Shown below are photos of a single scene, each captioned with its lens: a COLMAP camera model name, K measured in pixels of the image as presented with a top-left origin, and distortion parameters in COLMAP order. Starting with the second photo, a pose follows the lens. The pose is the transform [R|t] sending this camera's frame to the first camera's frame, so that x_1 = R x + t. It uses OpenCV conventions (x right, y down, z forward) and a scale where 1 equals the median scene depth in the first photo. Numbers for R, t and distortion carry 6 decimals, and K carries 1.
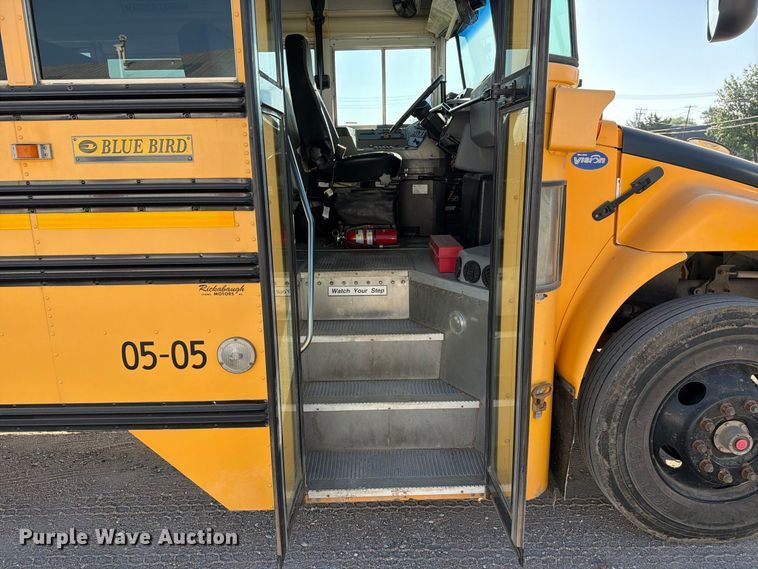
lens RADIAL K [[523.7, 0, 372.2], [0, 523.7, 302.4], [0, 0, 1]] dist [0.038472, -0.034052]
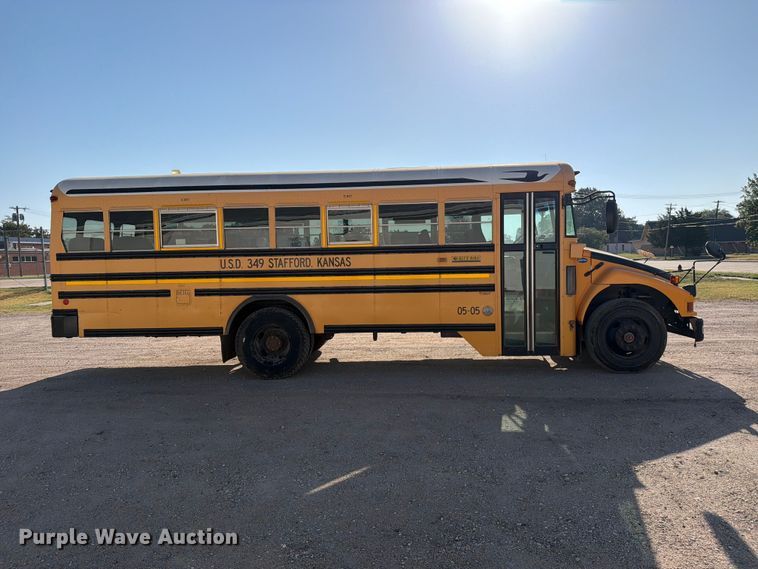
lens RADIAL K [[523.7, 0, 379.4], [0, 523.7, 288.2], [0, 0, 1]] dist [0.038472, -0.034052]
pose [[0.997995, -0.000203, -0.063297, -0.752060], [-0.011863, 0.981676, -0.190188, 0.624116], [0.062176, 0.190557, 0.979705, -2.605888]]
